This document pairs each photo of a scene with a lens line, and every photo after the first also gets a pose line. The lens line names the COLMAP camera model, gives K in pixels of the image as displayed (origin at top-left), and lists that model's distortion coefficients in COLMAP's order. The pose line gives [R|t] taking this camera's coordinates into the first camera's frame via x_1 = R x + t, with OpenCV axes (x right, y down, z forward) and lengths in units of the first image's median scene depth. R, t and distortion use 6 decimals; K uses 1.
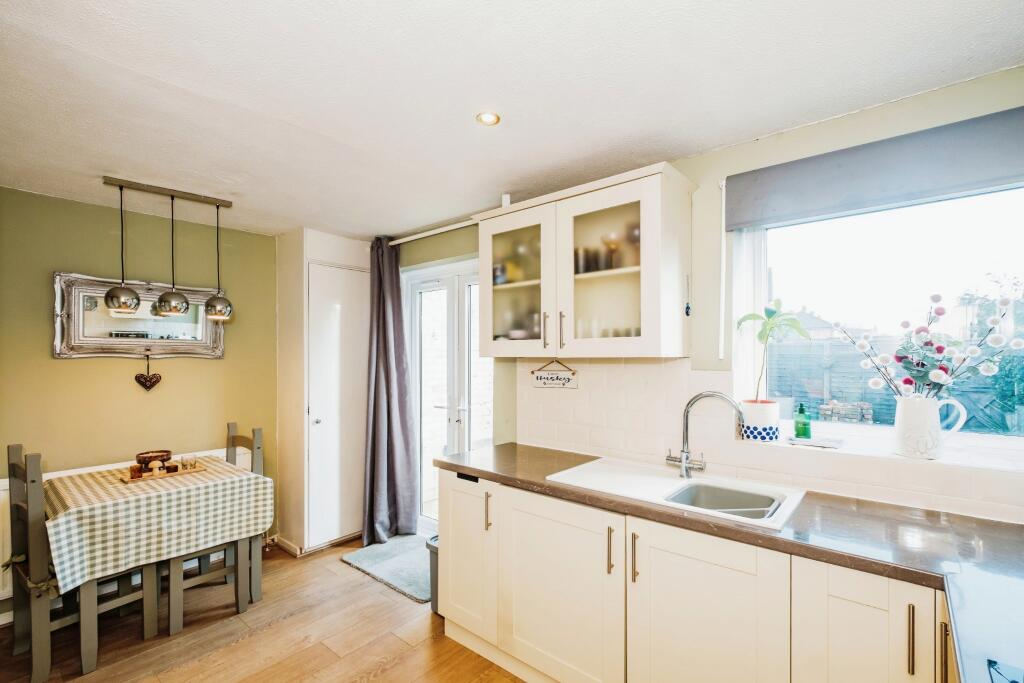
lens RADIAL K [[459.9, 0, 510.4], [0, 459.9, 356.5], [0, 0, 1]] dist [0.000825, 0.000236]
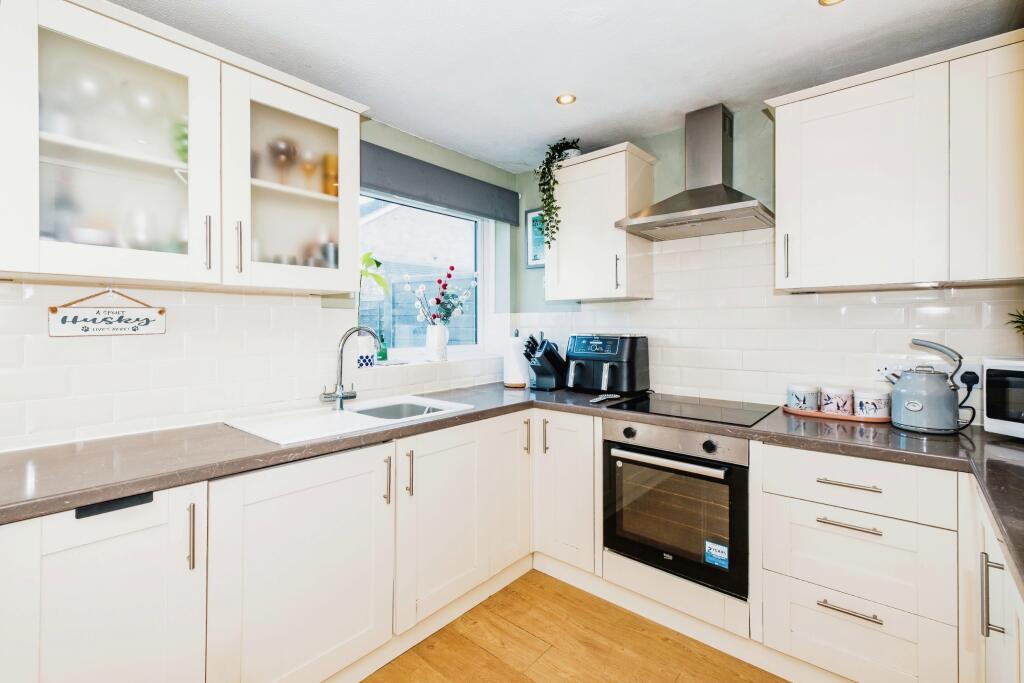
lens RADIAL K [[453.7, 0, 511.8], [0, 453.7, 323.2], [0, 0, 1]] dist [0.000391, 0.000127]
pose [[-0.001780, 0.001295, 0.999998, -0.284979], [0.001757, 0.999998, -0.001292, 0.030459], [-0.999997, 0.001755, -0.001782, 0.269162]]
